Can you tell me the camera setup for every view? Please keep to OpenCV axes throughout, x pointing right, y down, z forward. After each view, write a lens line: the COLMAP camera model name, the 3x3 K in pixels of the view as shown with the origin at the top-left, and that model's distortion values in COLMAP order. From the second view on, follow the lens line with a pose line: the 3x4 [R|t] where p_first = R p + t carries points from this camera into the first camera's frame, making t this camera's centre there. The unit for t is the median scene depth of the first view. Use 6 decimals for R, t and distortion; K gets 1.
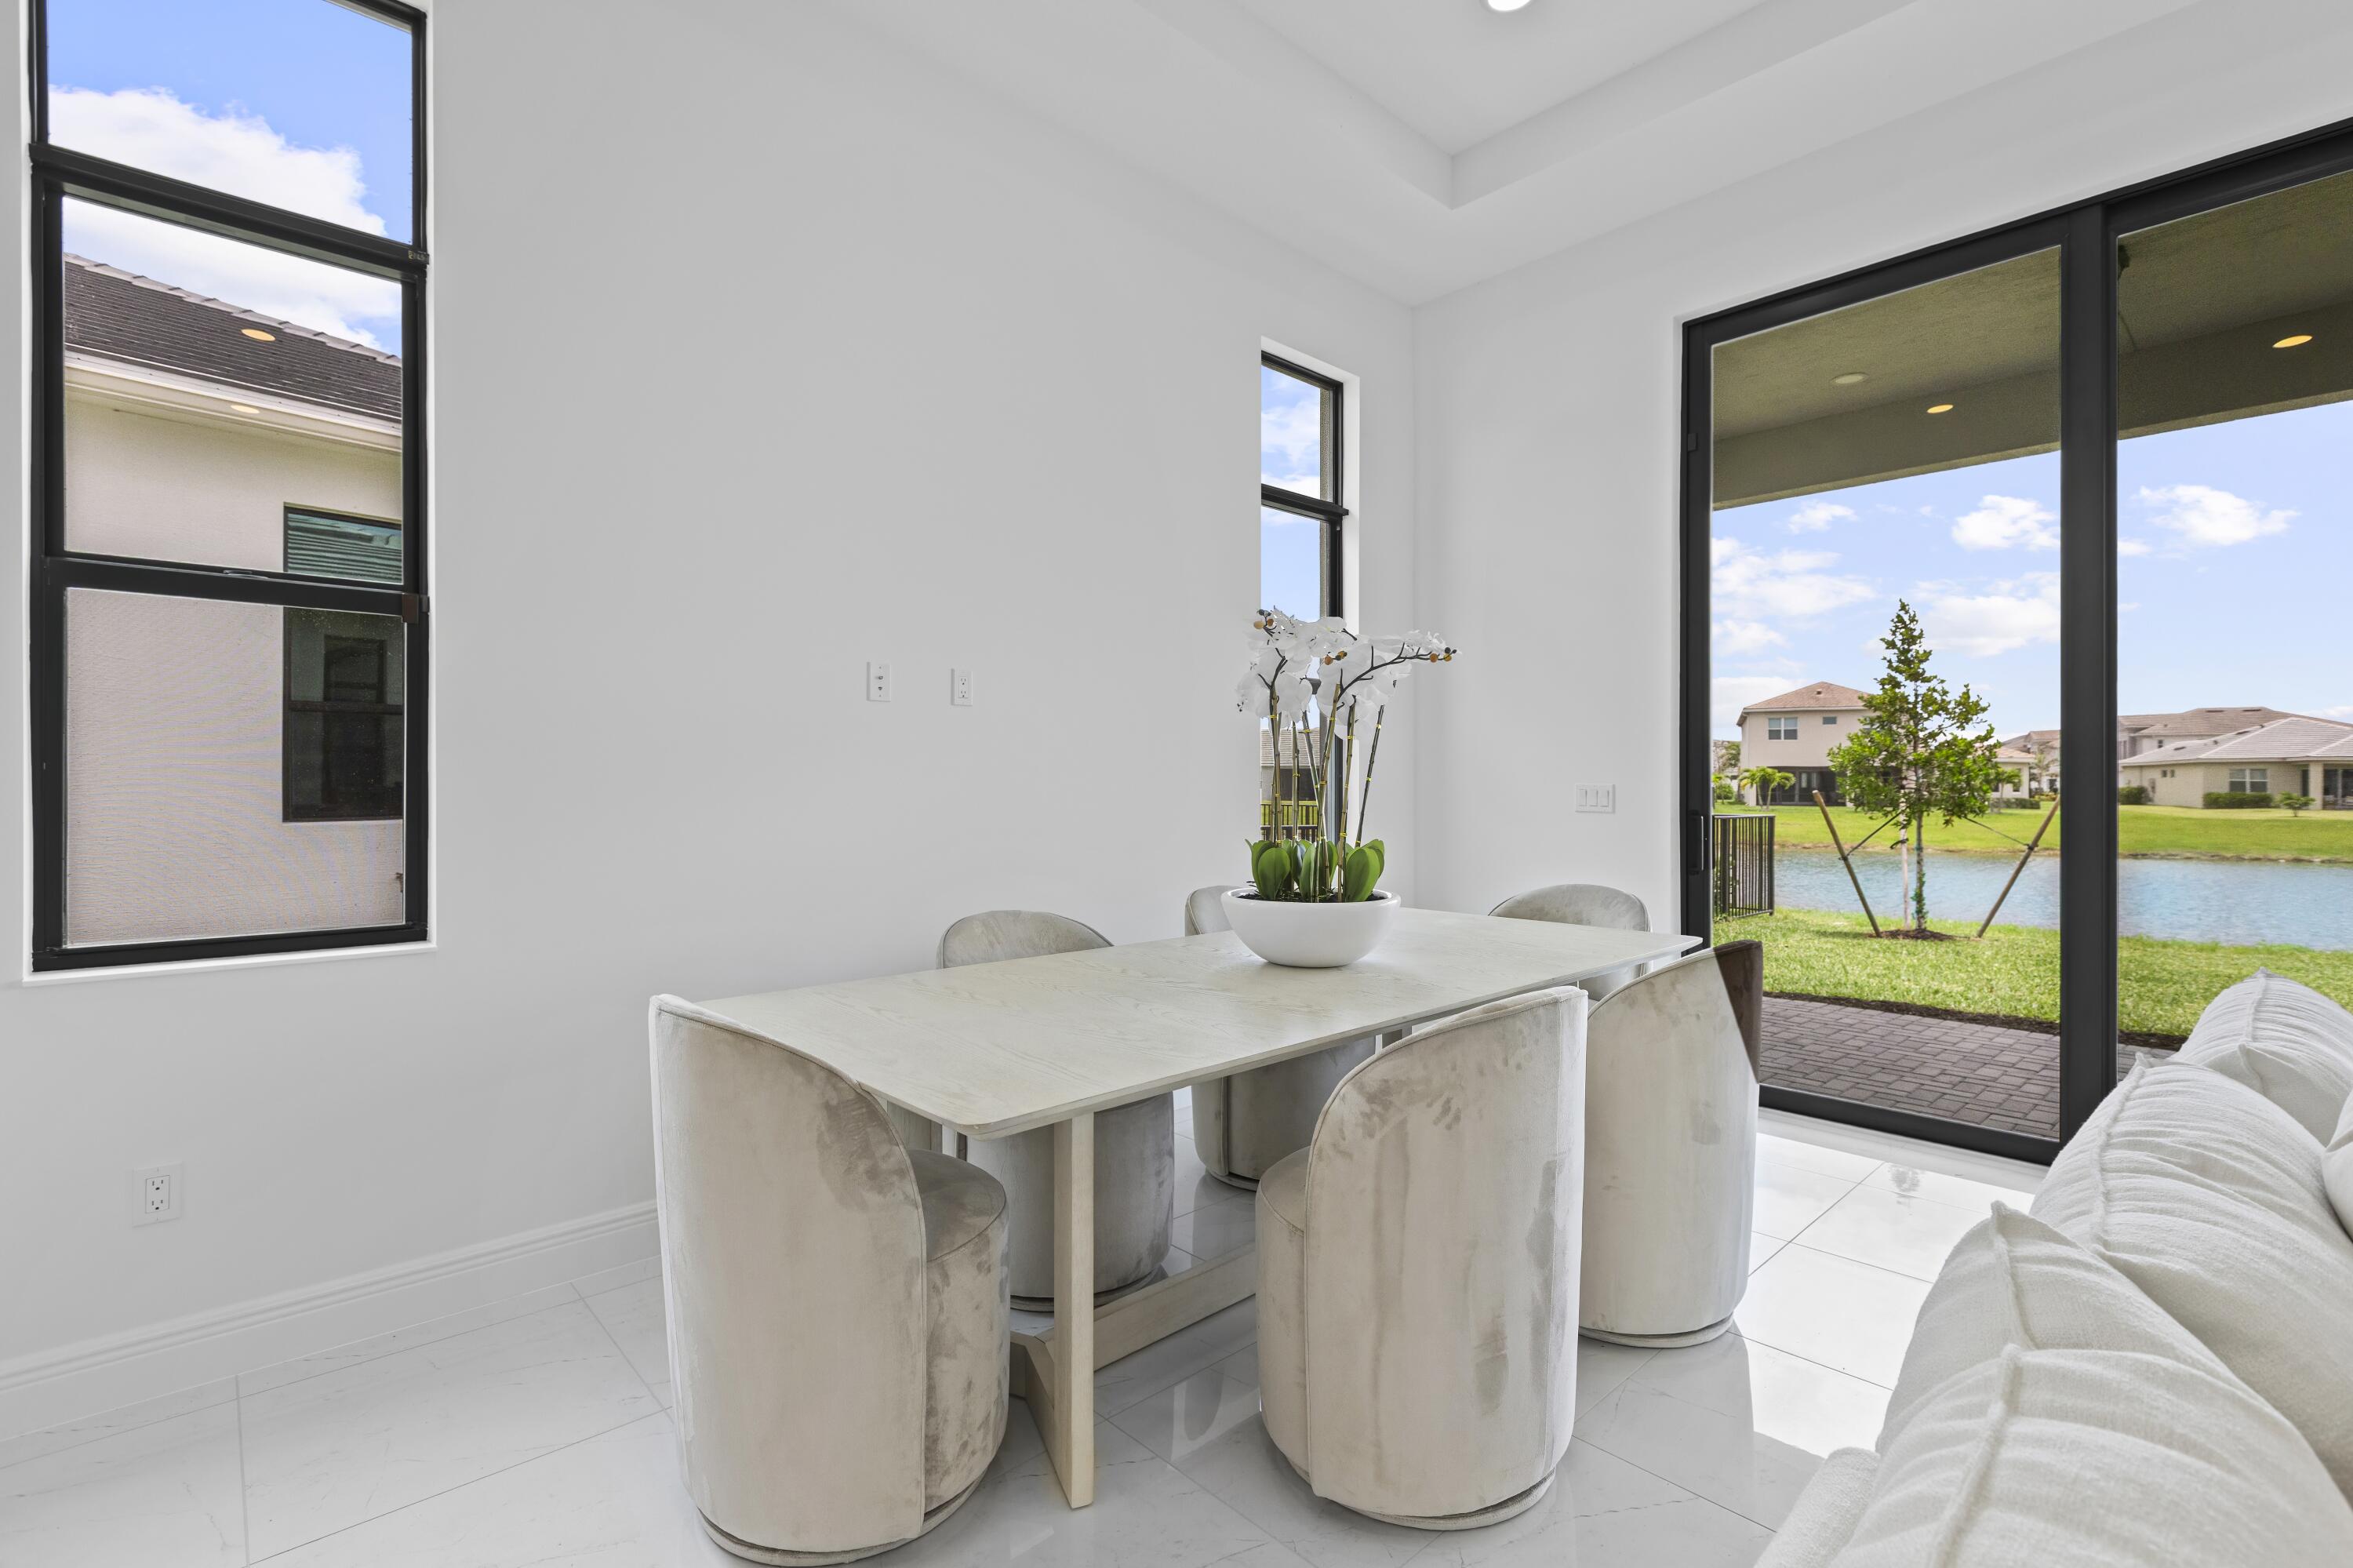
lens RADIAL K [[1062.1, 0, 1185.1], [0, 1062.1, 788.3], [0, 0, 1]] dist [-0.001246, -0.000349]
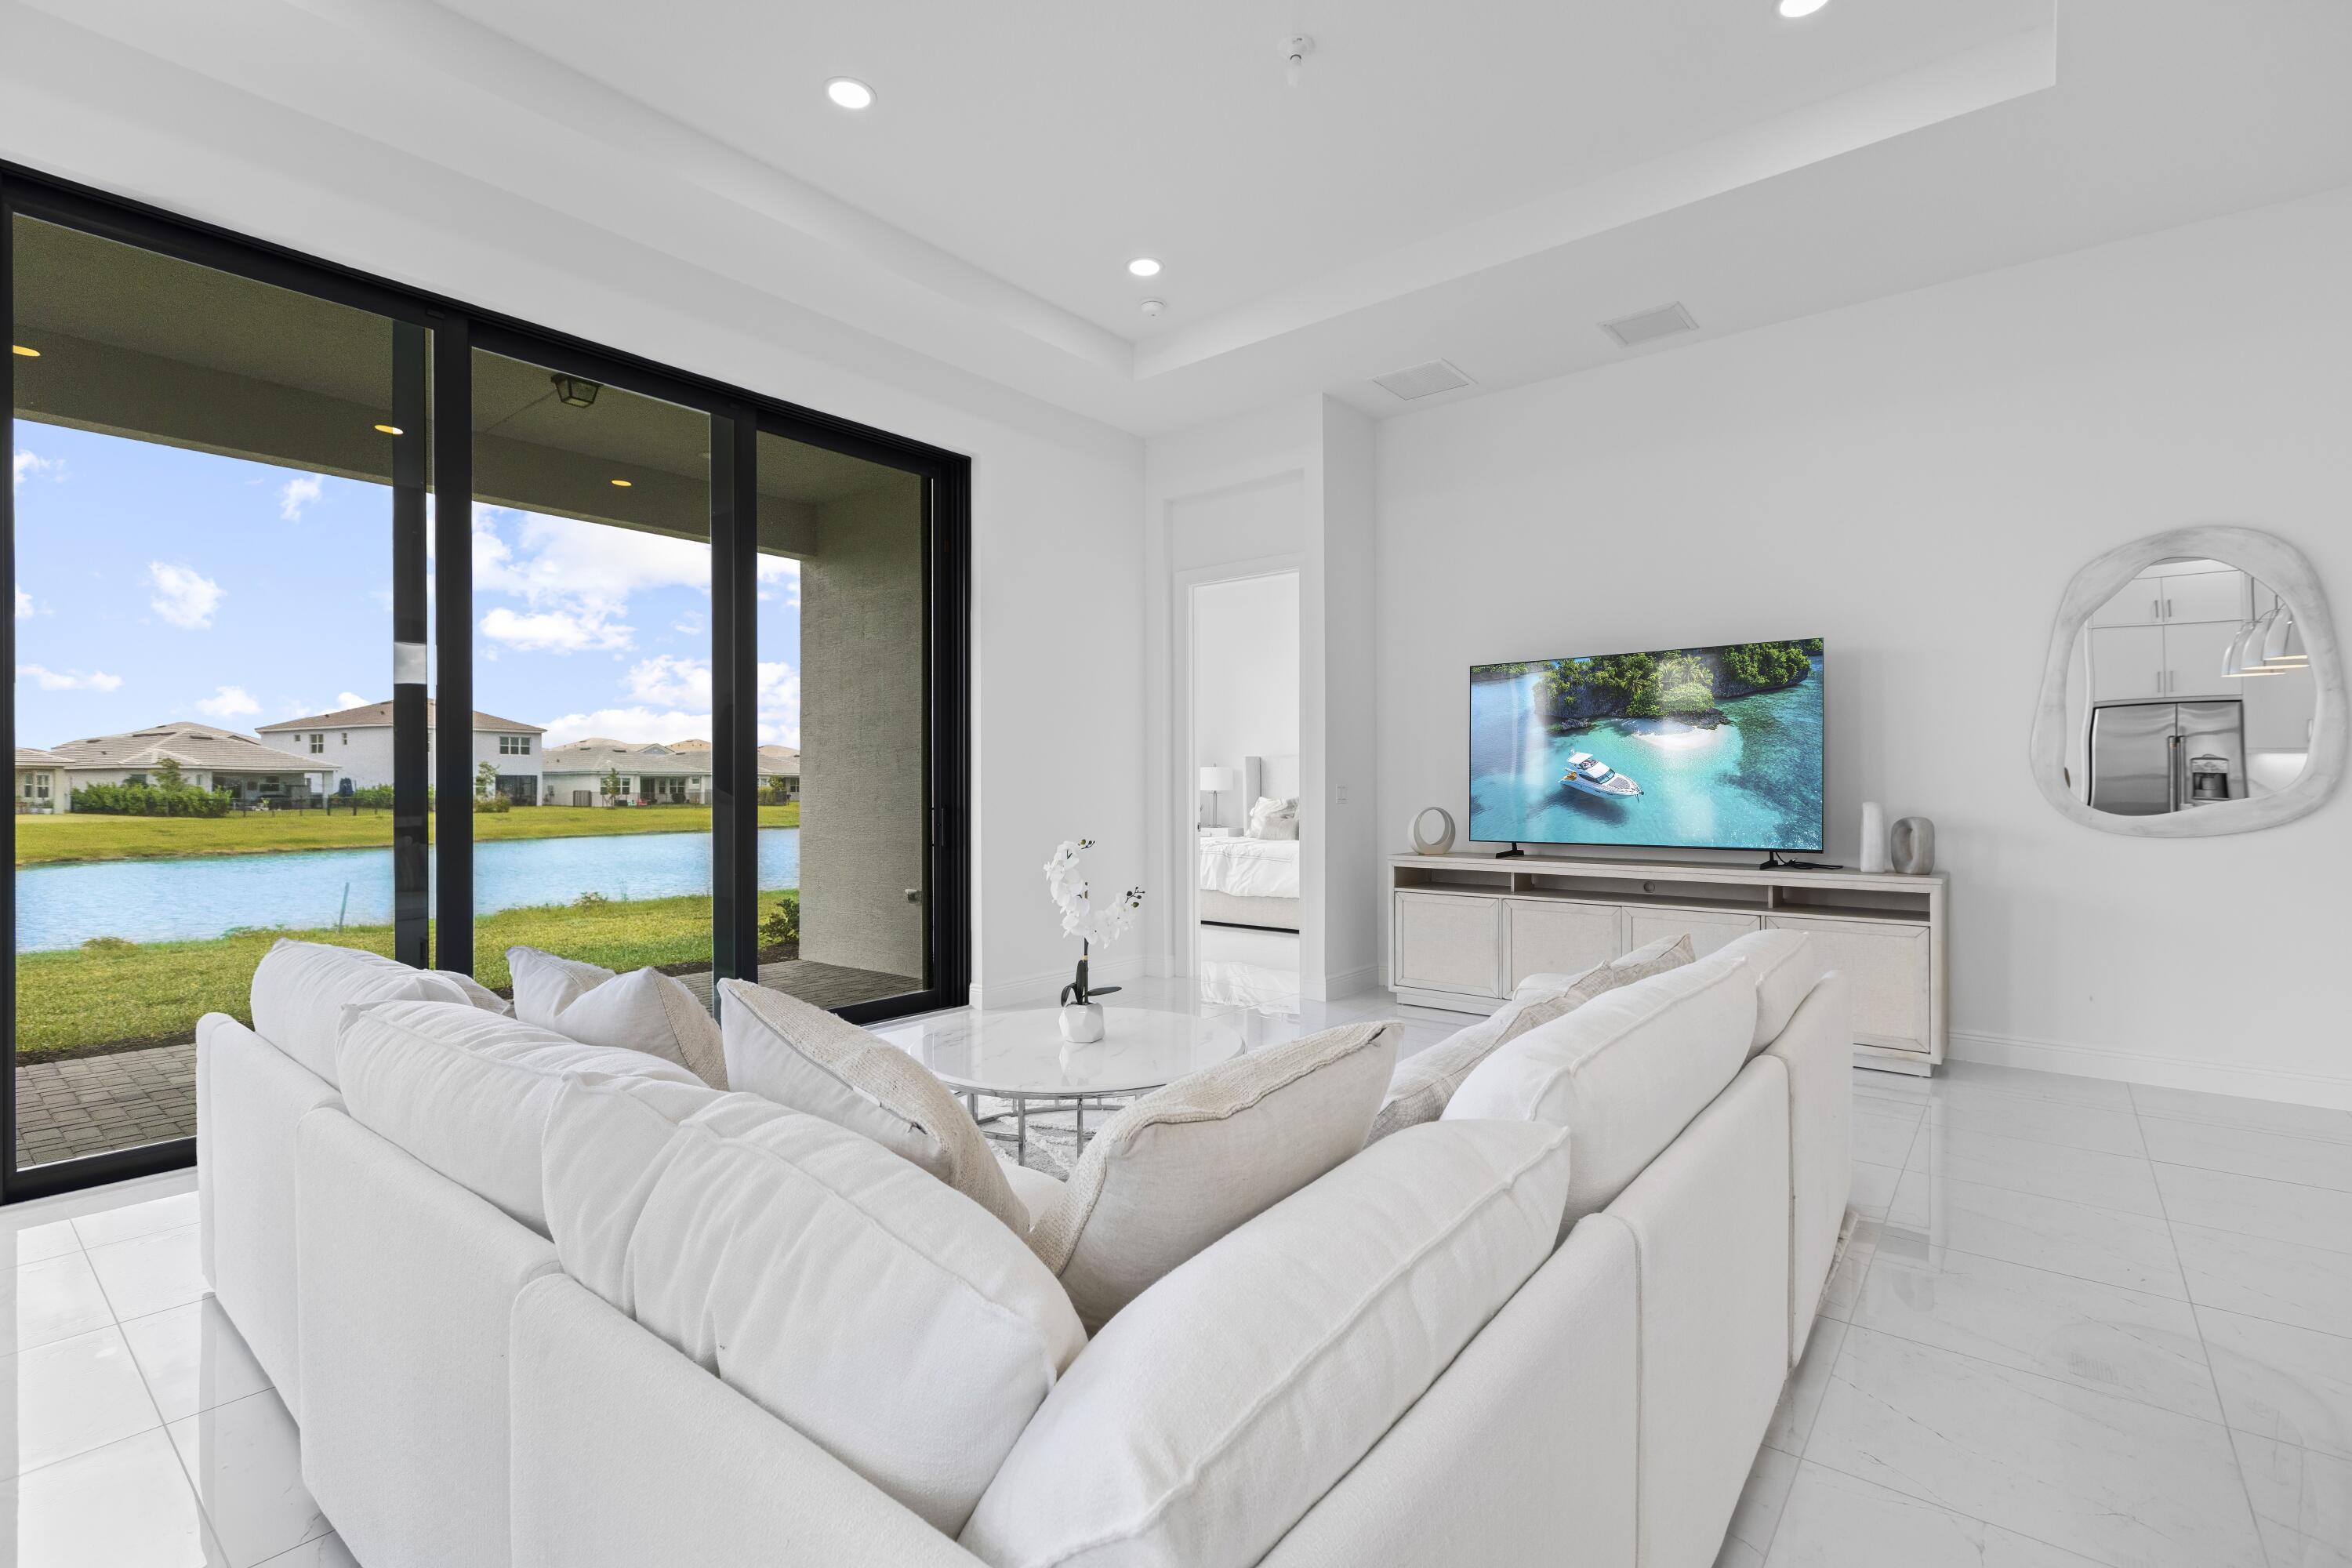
lens RADIAL K [[1061.6, 0, 1184.6], [0, 1061.6, 788.3], [0, 0, 1]] dist [-0.001246, -0.000349]
pose [[-0.146435, -0.002328, 0.989217, -0.167914], [0.006617, 0.999973, 0.003332, 0.000826], [-0.989198, 0.007034, -0.146416, 0.079840]]
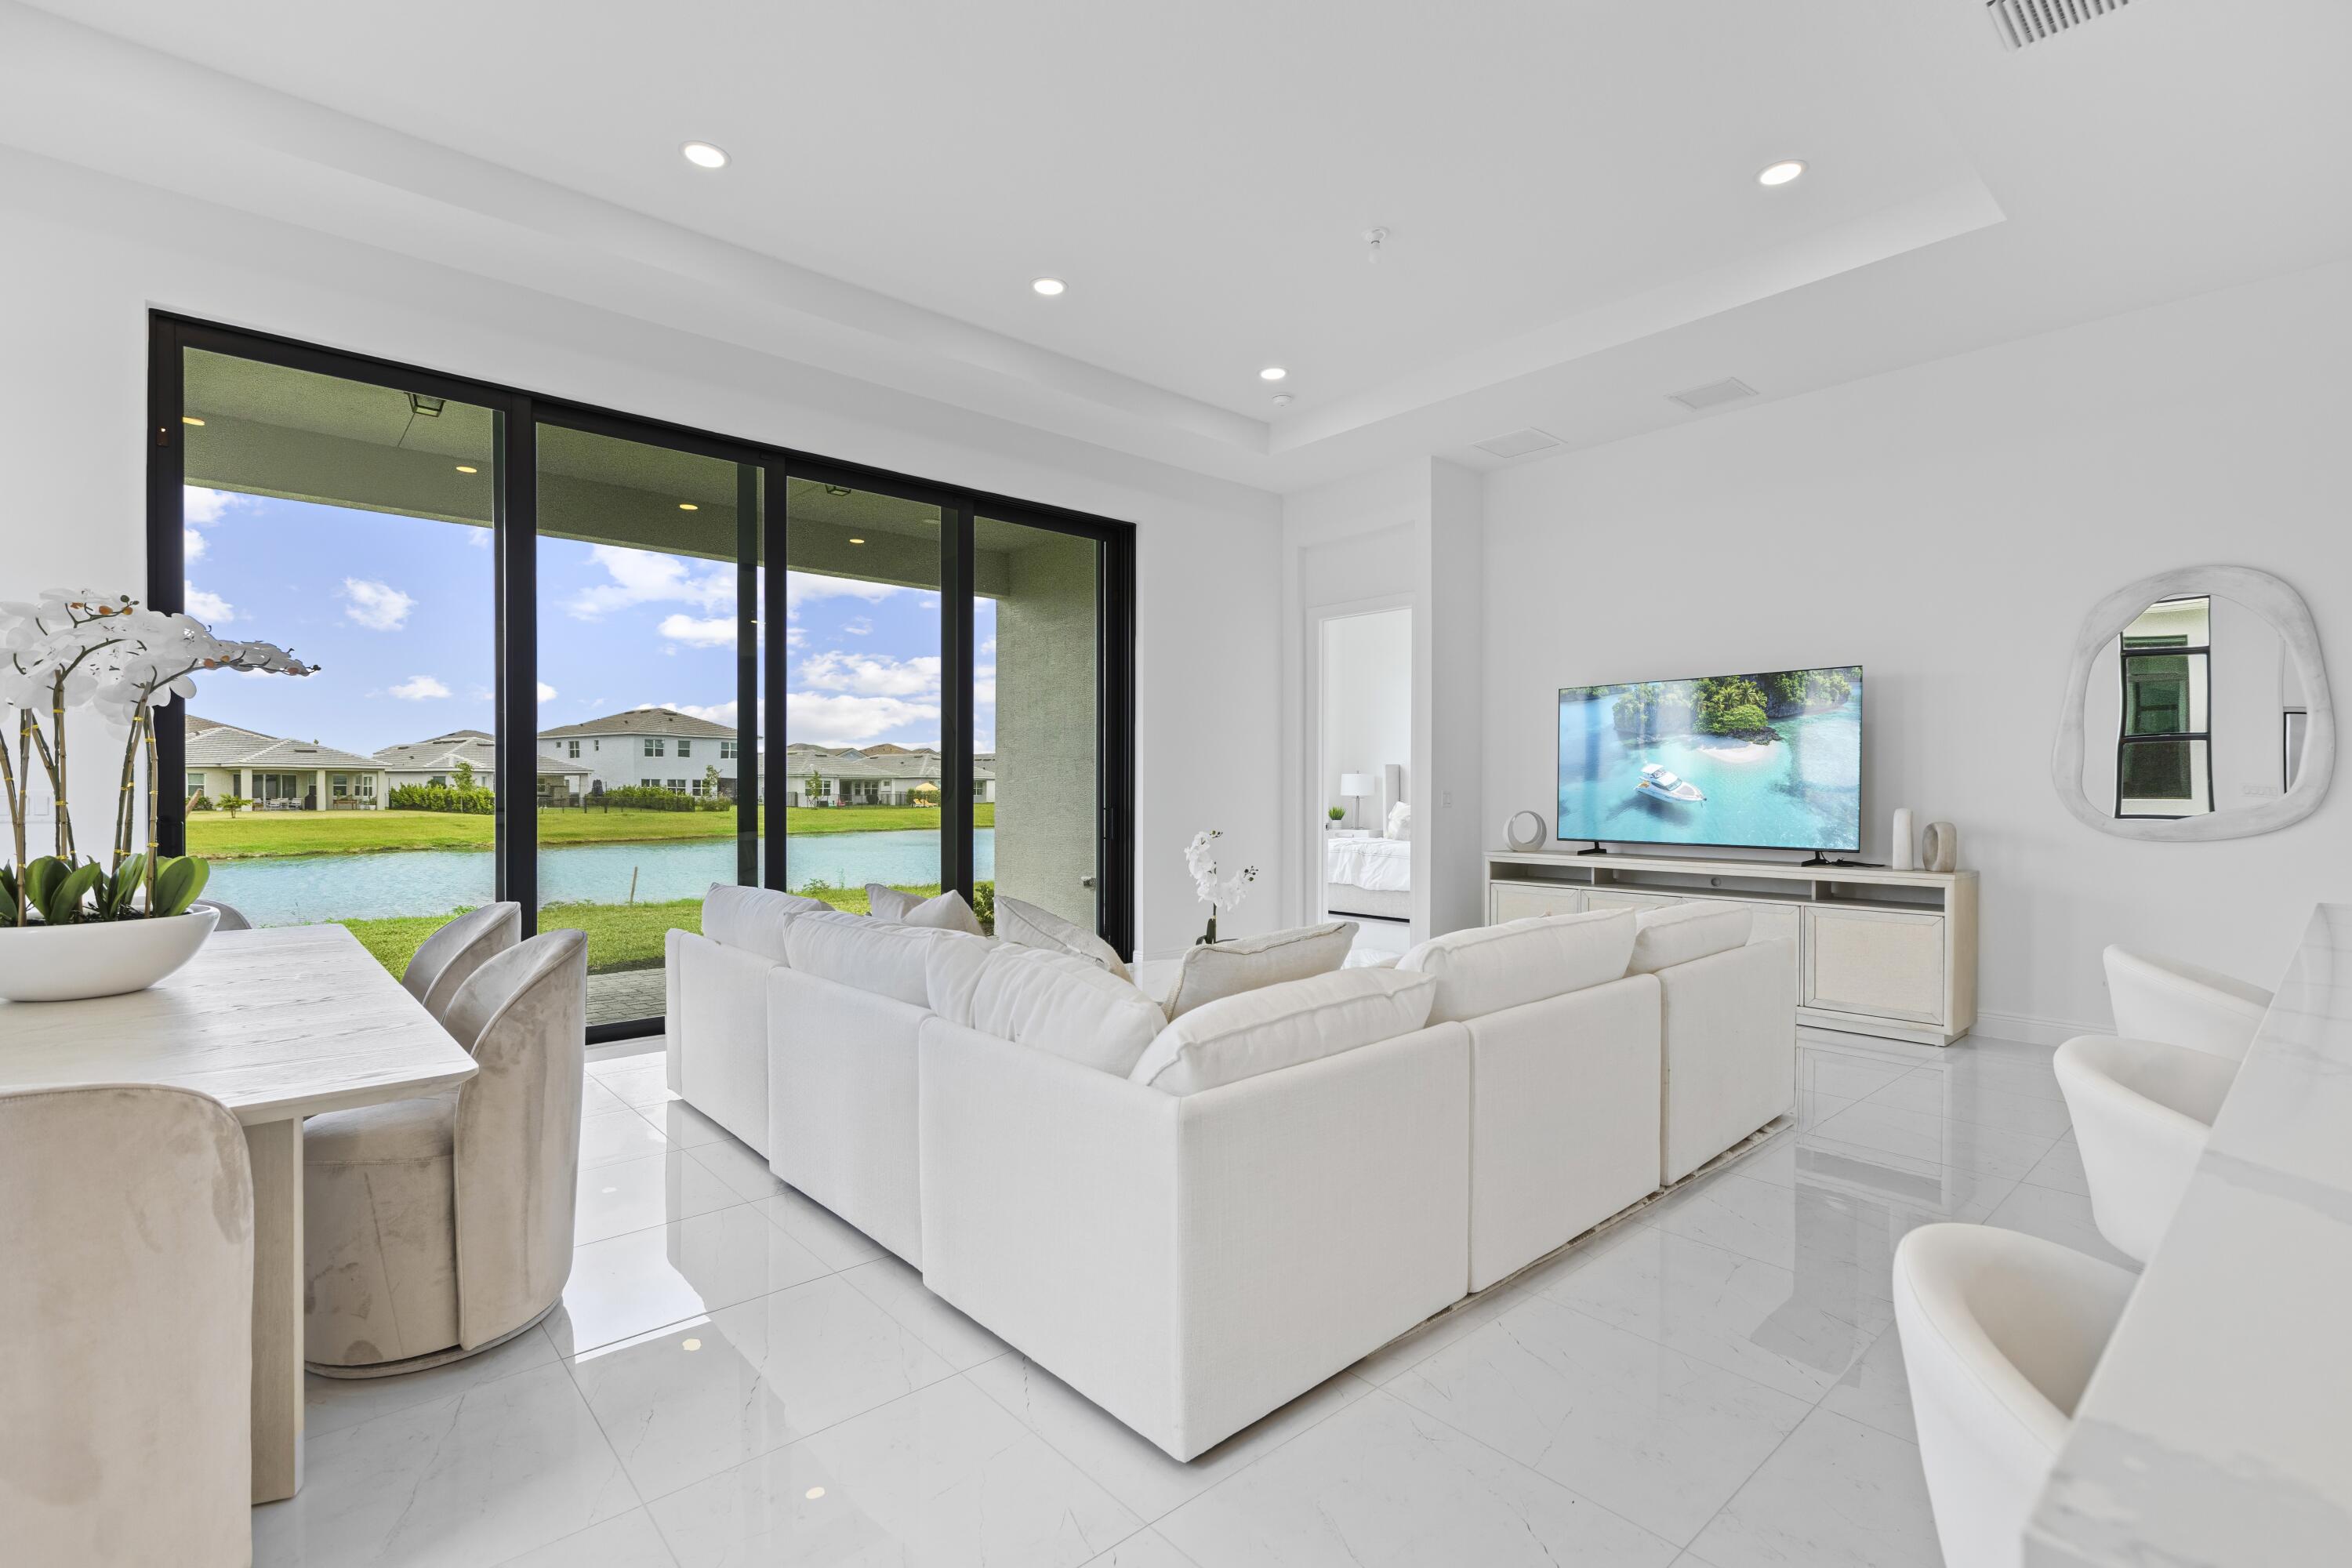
lens RADIAL K [[1062.9, 0, 1170.4], [0, 1062.9, 795.7], [0, 0, 1]] dist [-0.000413, -0.000378]
pose [[0.022596, -0.005740, 0.999728, -0.476729], [0.002013, 0.999982, 0.005696, -0.000799], [-0.999743, 0.001884, 0.022607, 0.056133]]
